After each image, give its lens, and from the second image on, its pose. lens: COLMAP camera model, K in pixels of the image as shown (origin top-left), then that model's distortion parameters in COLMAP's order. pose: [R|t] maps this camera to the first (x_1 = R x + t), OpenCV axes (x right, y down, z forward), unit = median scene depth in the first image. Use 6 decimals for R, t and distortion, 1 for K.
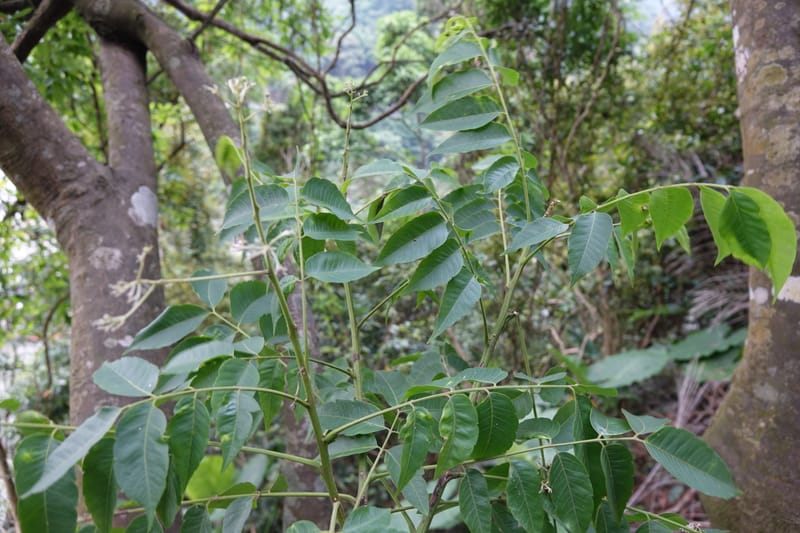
lens RADIAL K [[582.9, 0, 400.0], [0, 582.9, 266.5], [0, 0, 1]] dist [0.011162, -0.000449]
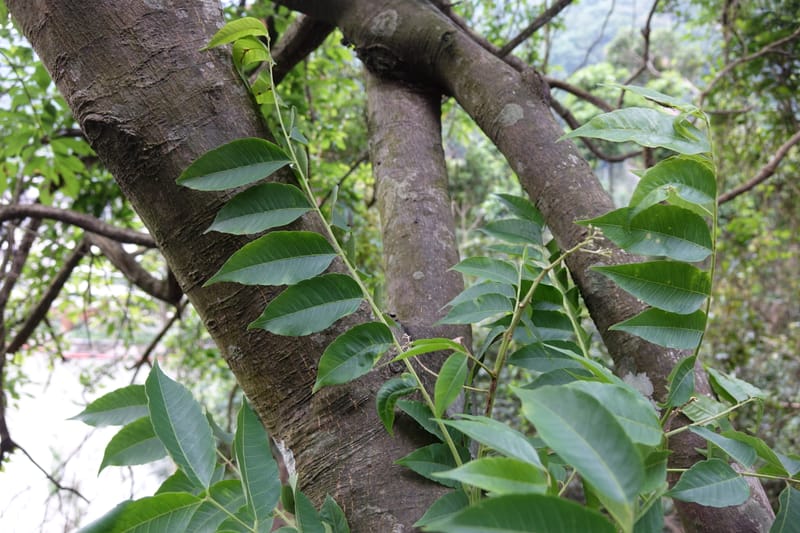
lens RADIAL K [[582.9, 0, 400.0], [0, 582.9, 266.5], [0, 0, 1]] dist [0.011162, -0.000449]
pose [[0.961048, 0.057196, -0.270397, -0.342275], [-0.080883, 0.993723, -0.077278, -0.165644], [0.264280, 0.096138, 0.959642, 0.492711]]
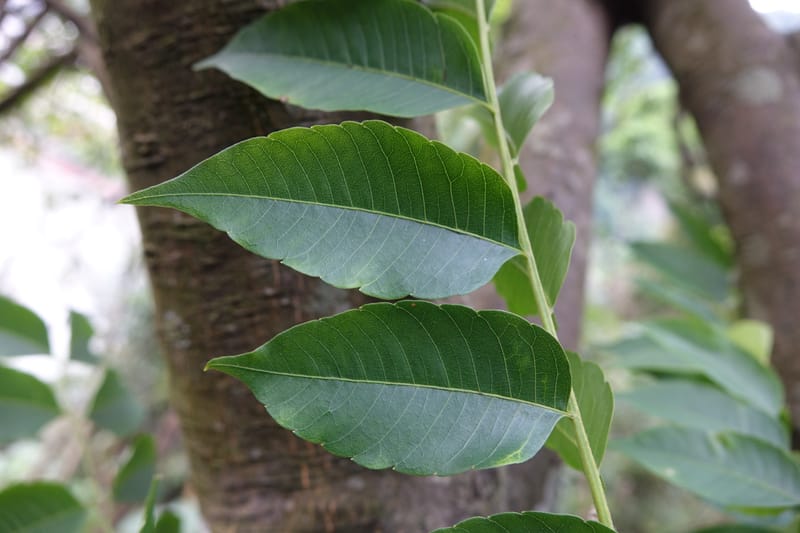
lens RADIAL K [[582.2, 0, 430.5], [0, 582.2, 264.5], [0, 0, 1]] dist [0.000695, -0.000523]
pose [[0.883502, 0.432676, -0.179485, -0.457562], [-0.440053, 0.897970, -0.001437, -0.184546], [0.160550, 0.080253, 0.983760, 0.677750]]
